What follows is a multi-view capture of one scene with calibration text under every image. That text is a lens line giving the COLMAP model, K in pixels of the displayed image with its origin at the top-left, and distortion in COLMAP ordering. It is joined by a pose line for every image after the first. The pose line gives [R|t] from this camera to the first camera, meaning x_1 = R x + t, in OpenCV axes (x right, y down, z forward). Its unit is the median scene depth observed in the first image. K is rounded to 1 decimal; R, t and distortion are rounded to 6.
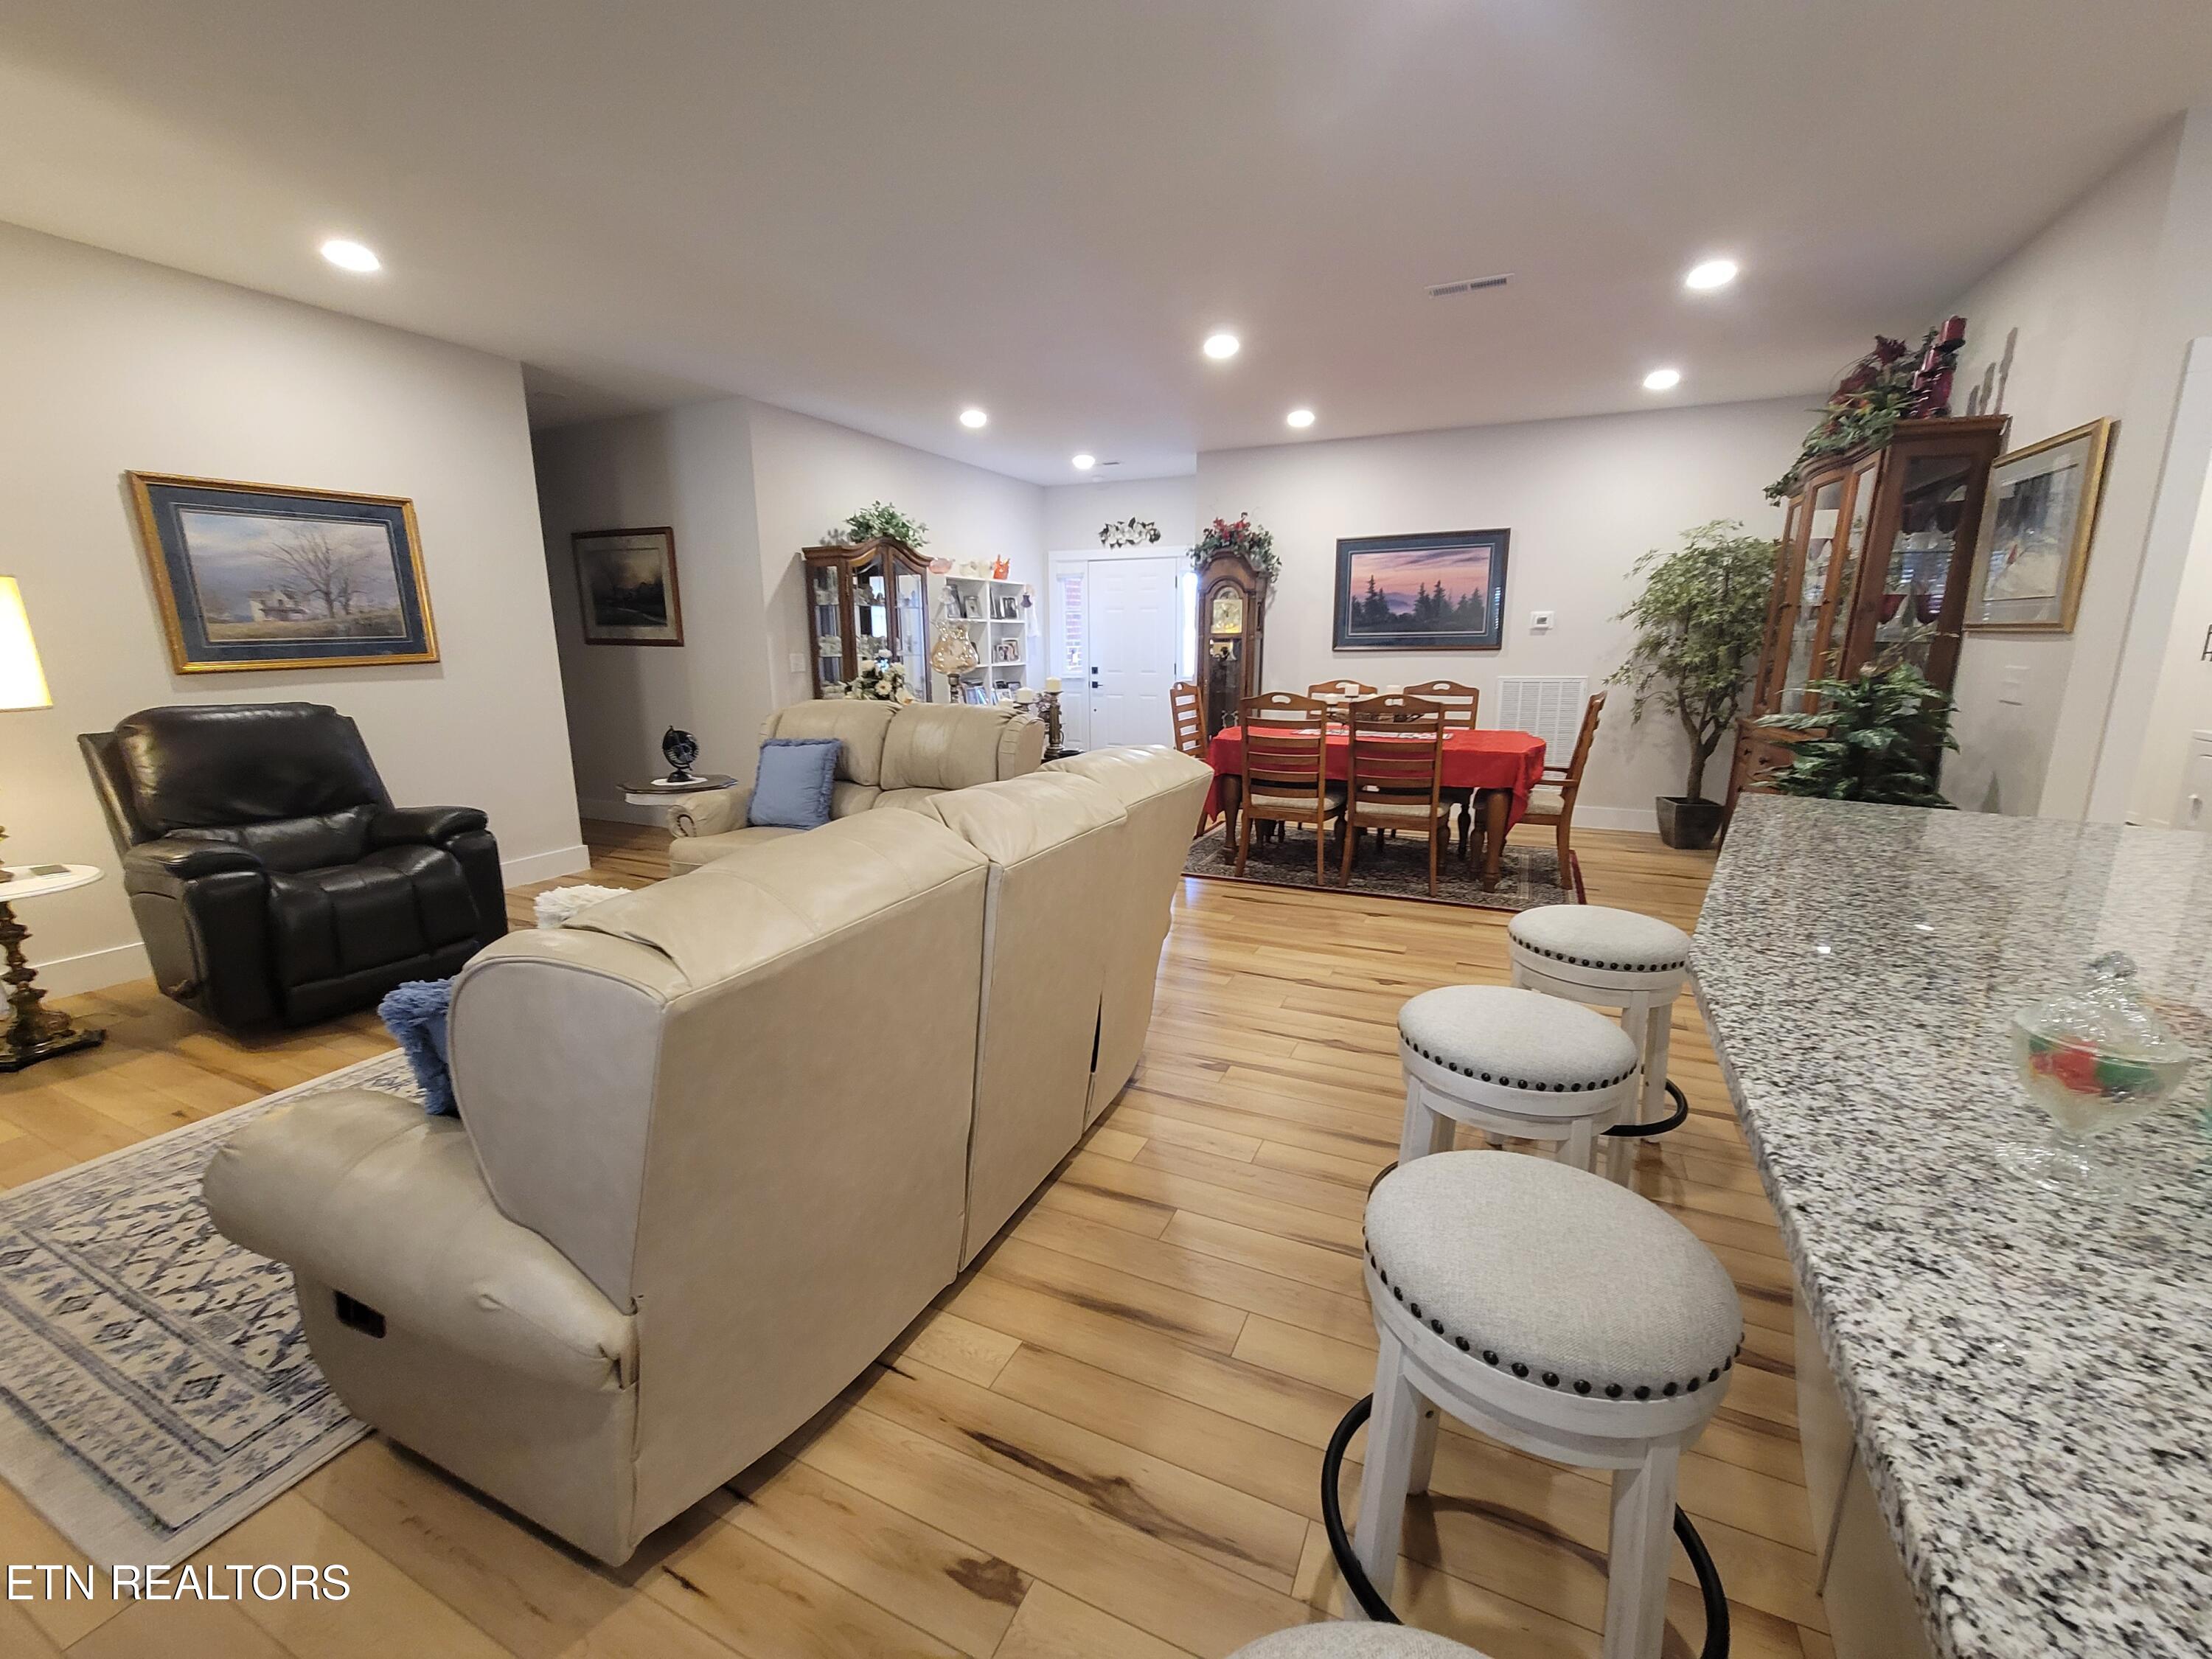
lens RADIAL K [[897.8, 0, 1104.6], [0, 897.8, 833.6], [0, 0, 1]] dist [-0.003441, 0.002125]
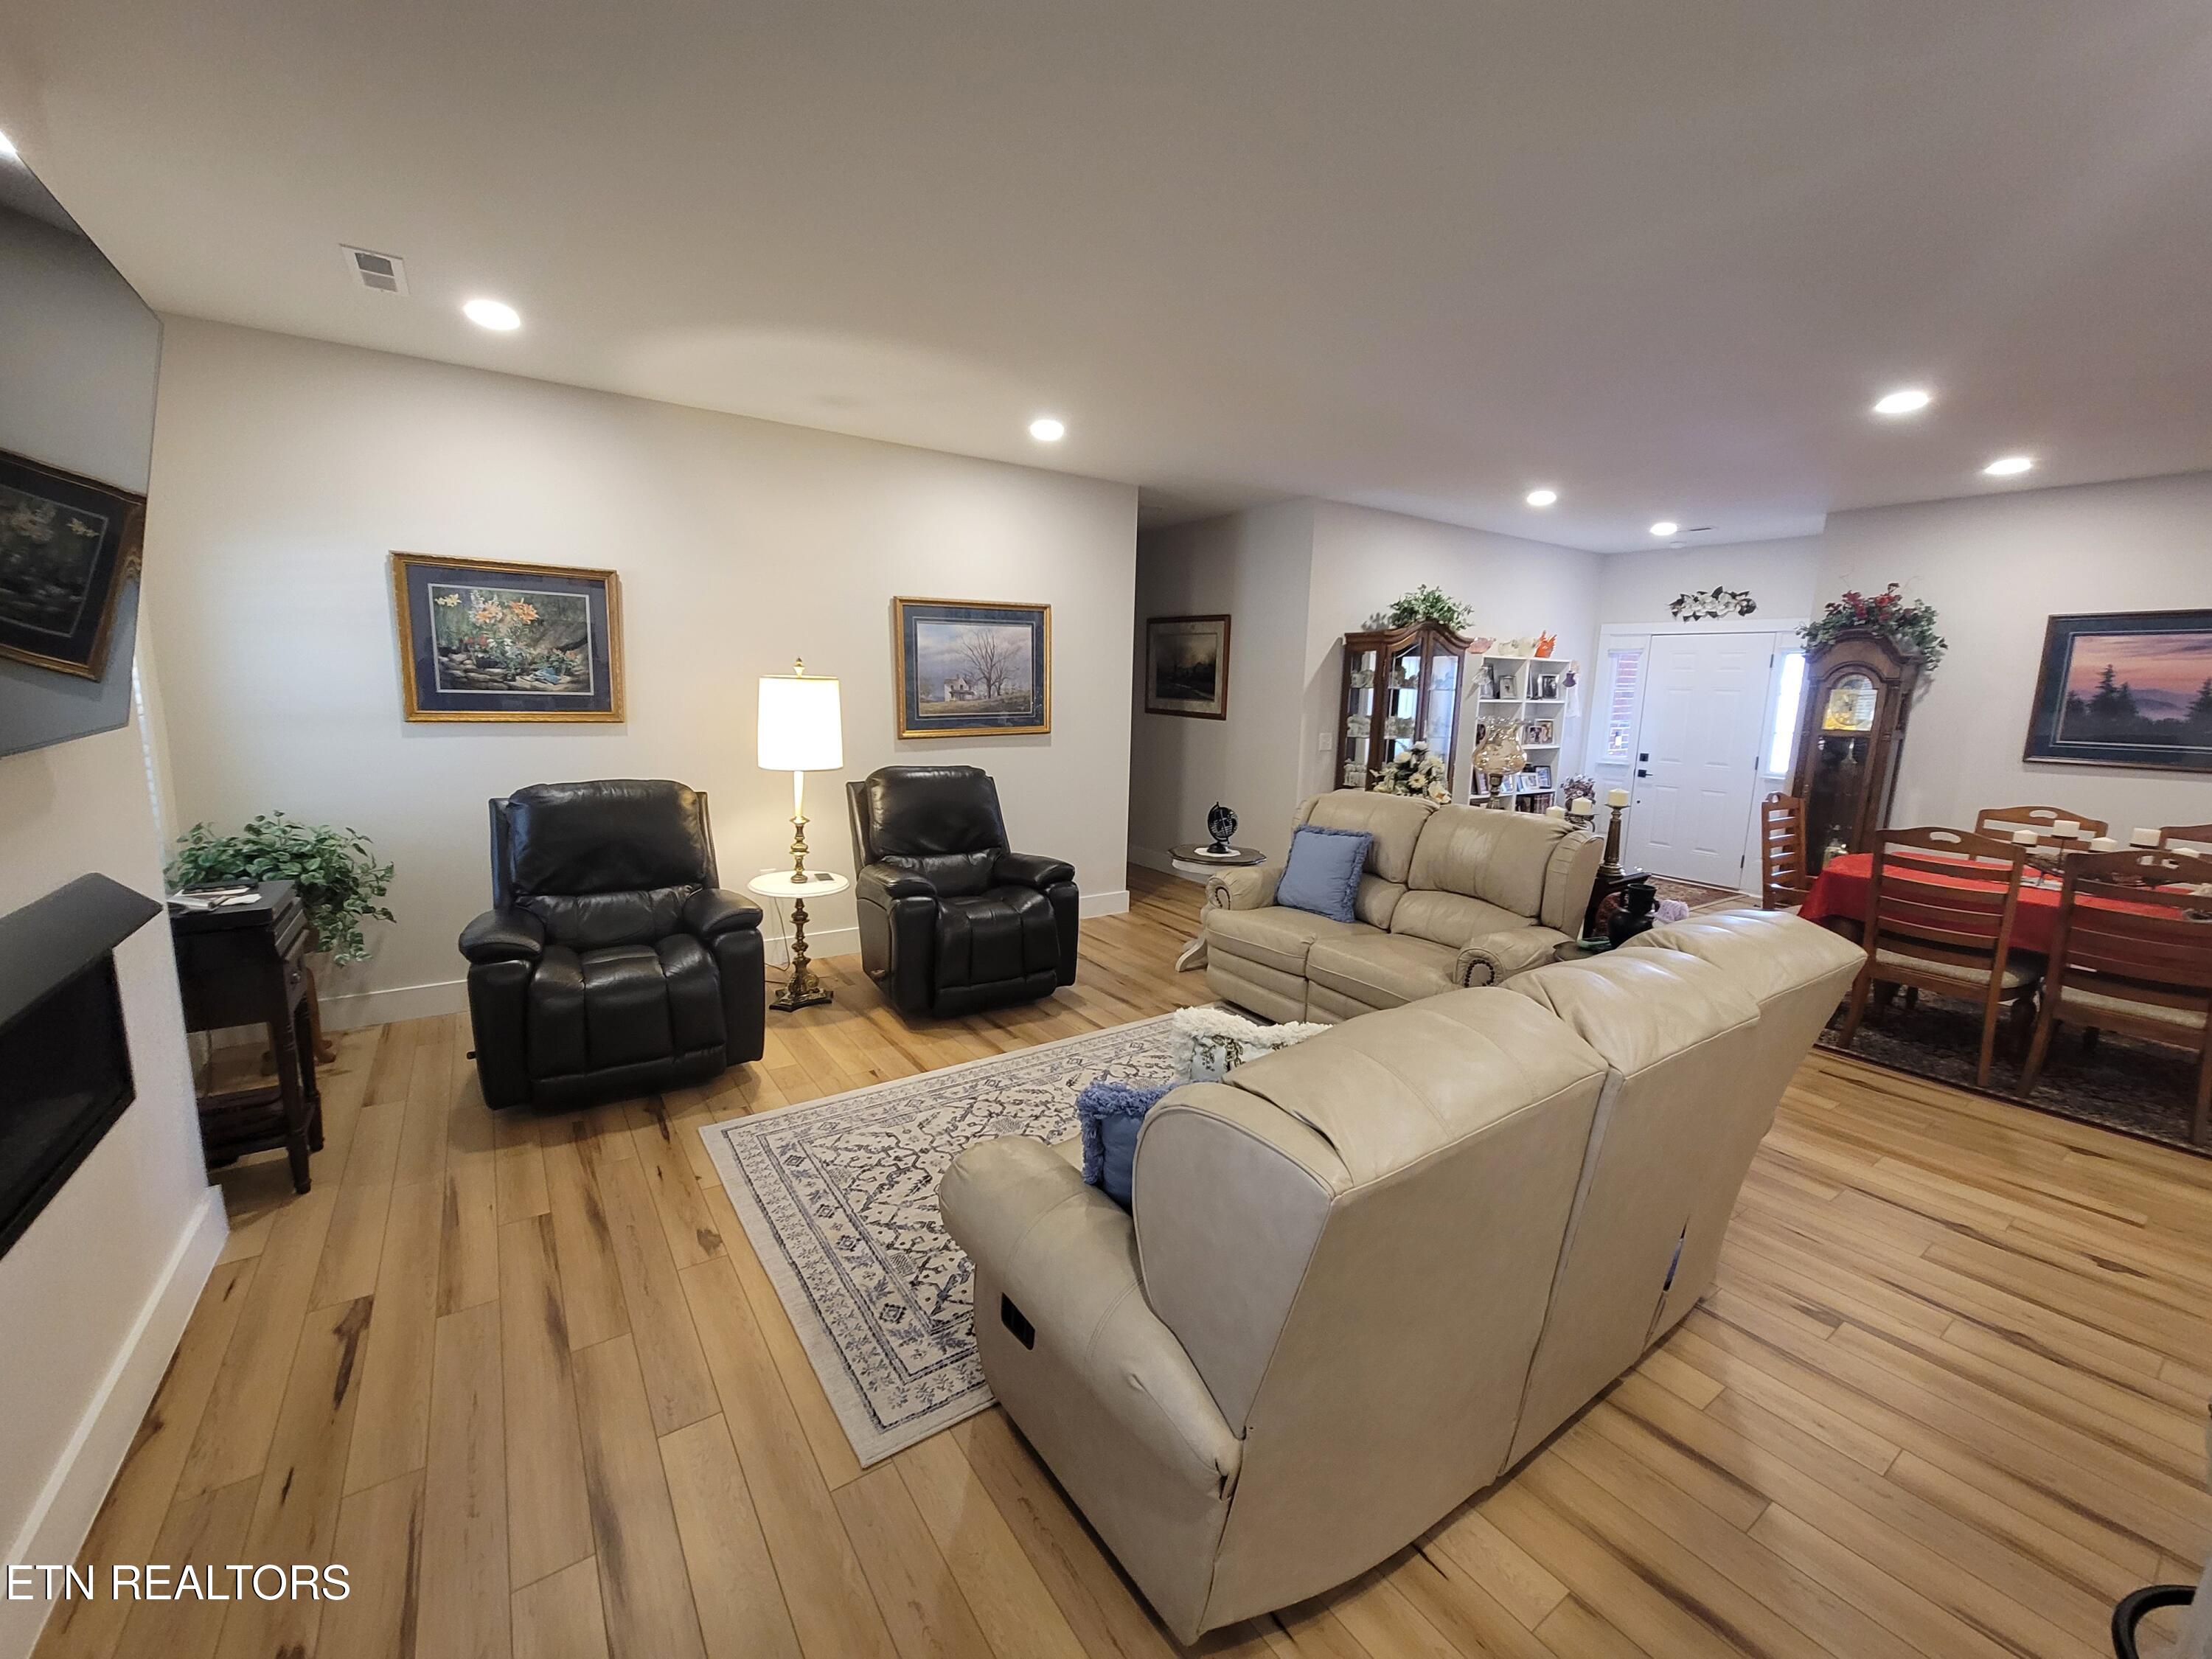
lens RADIAL K [[896.5, 0, 1103.5], [0, 896.5, 834.9], [0, 0, 1]] dist [-0.002591, -0.000510]
pose [[0.862934, 0.110676, -0.493048, -0.052090], [-0.135466, 0.990673, -0.014715, -0.043133], [0.486821, 0.079489, 0.869878, -0.028768]]
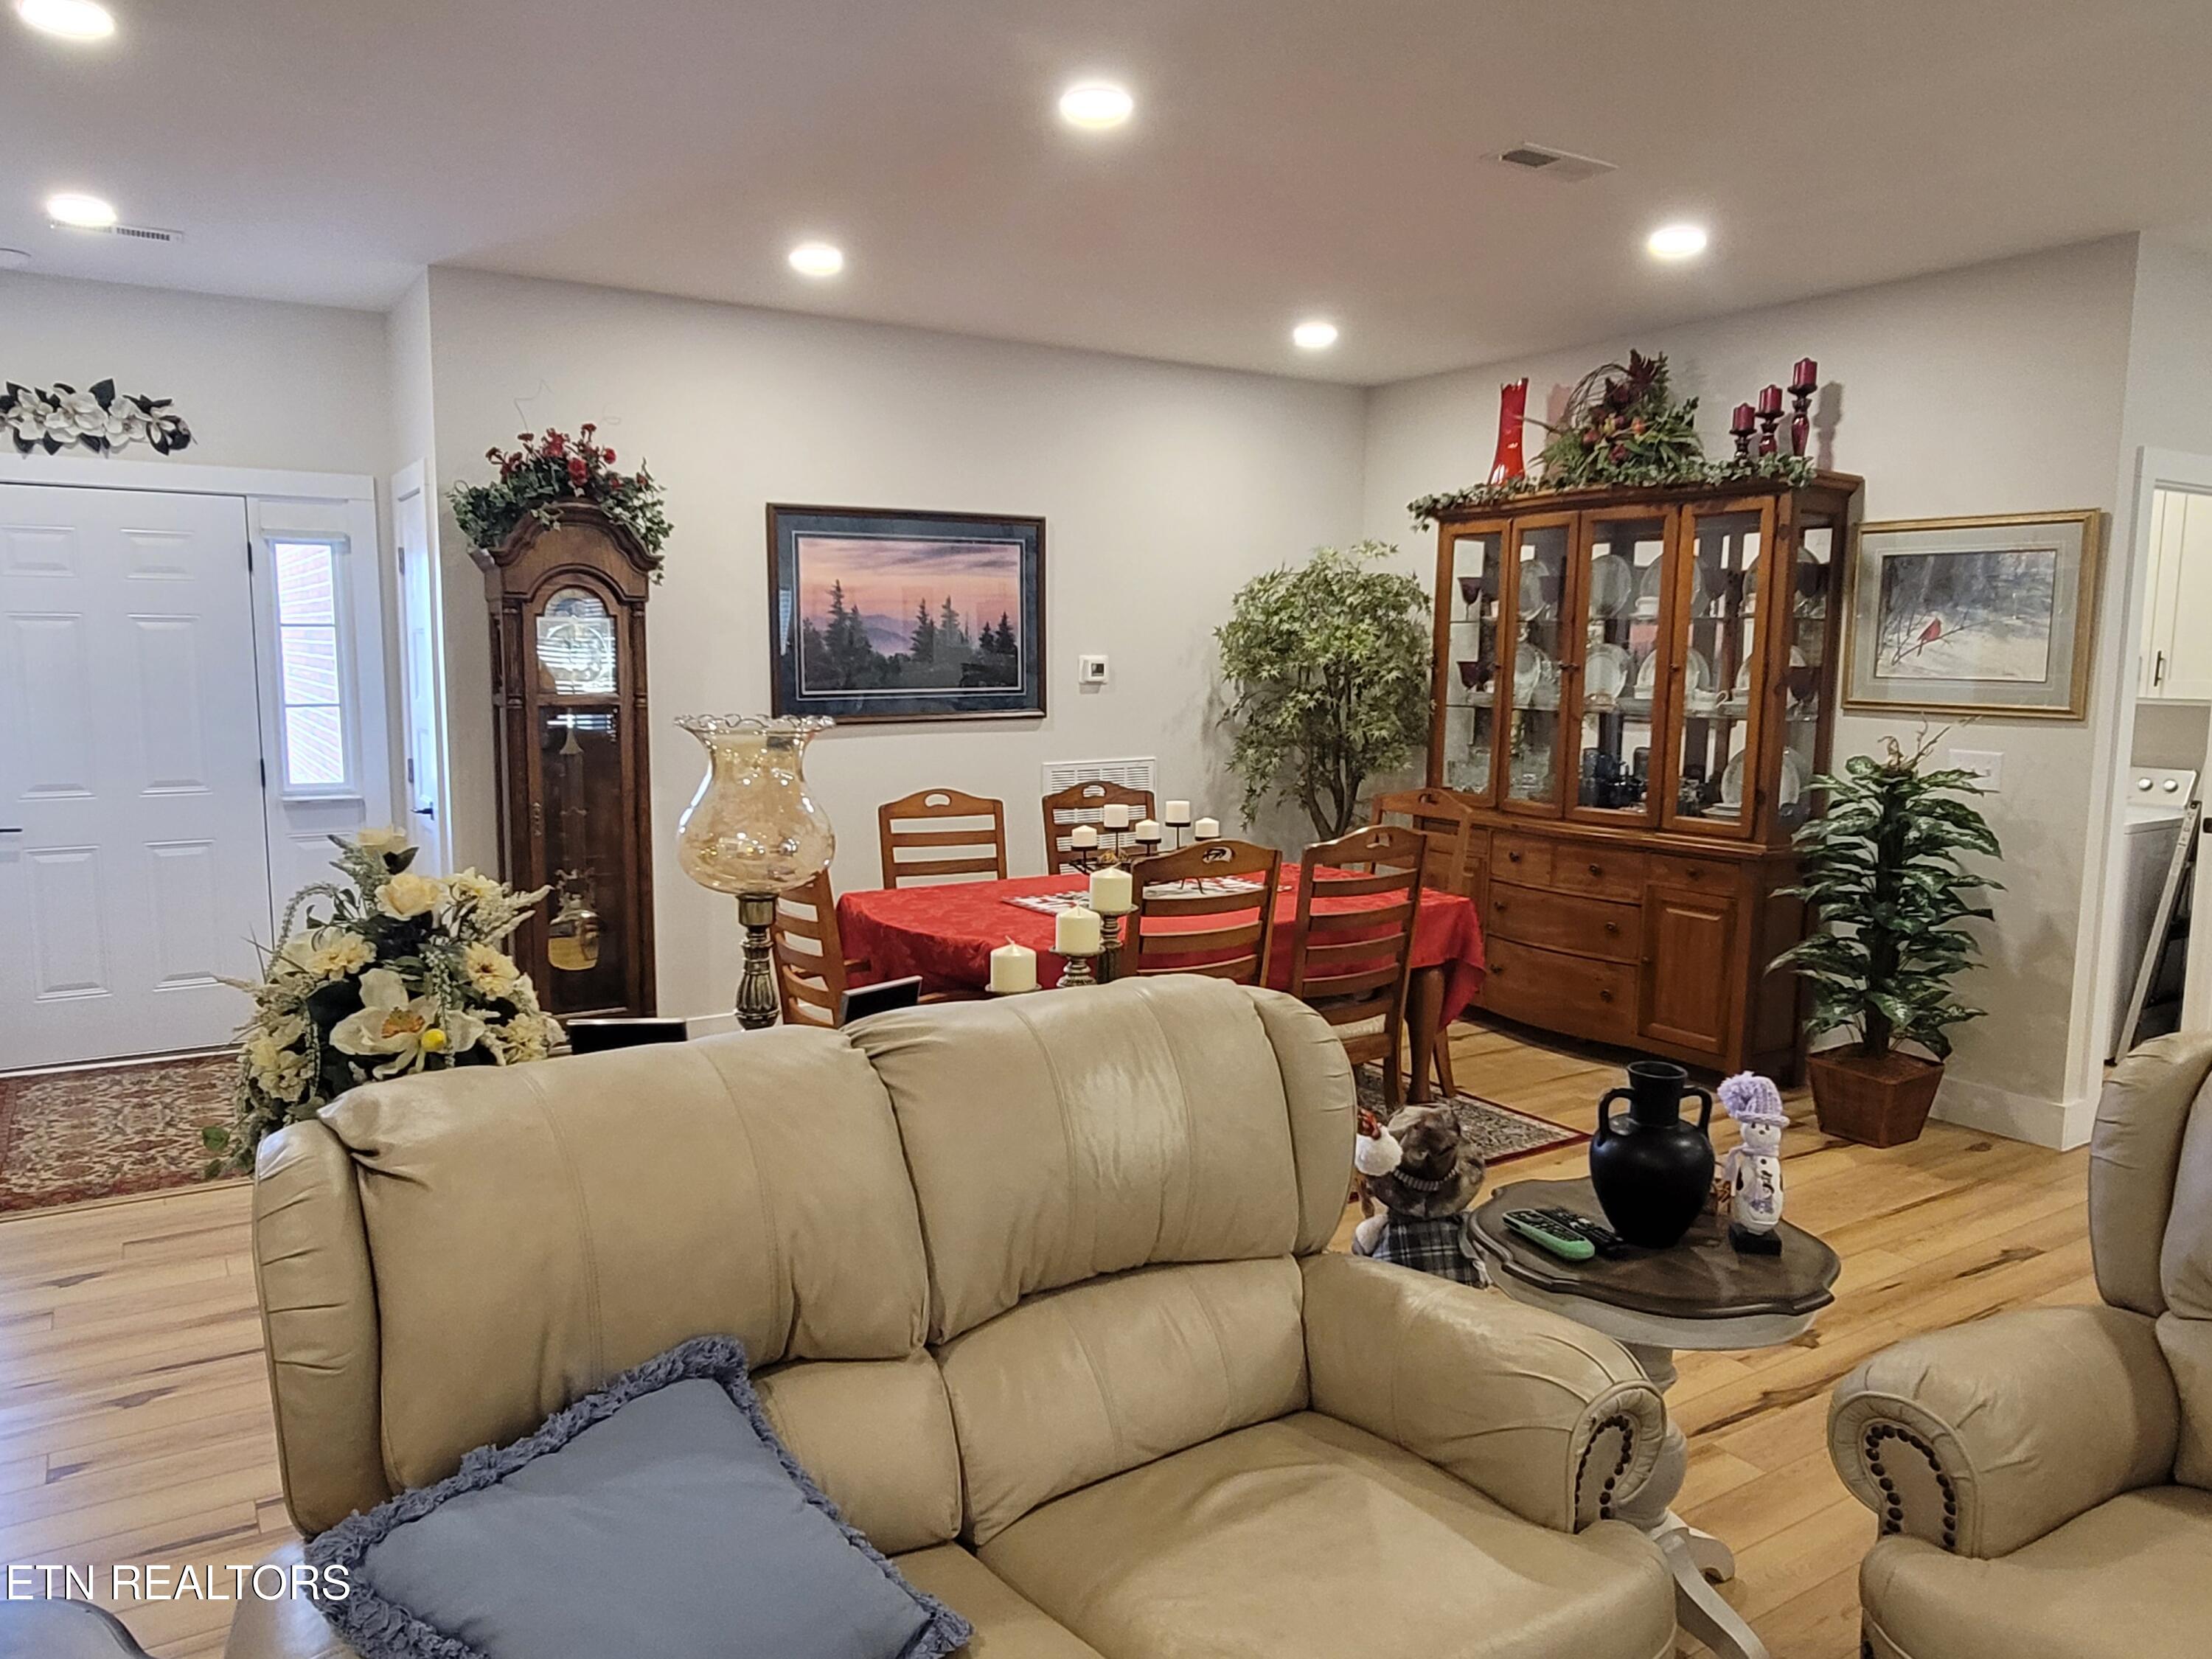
lens RADIAL K [[1525.5, 0, 1109.1], [0, 1525.5, 841.2], [0, 0, 1]] dist [-0.002323, -0.002093]
pose [[0.524316, -0.099477, 0.845693, -0.550565], [0.171137, 0.985199, 0.009785, -0.180934], [-0.834149, 0.139599, 0.533580, 0.627272]]
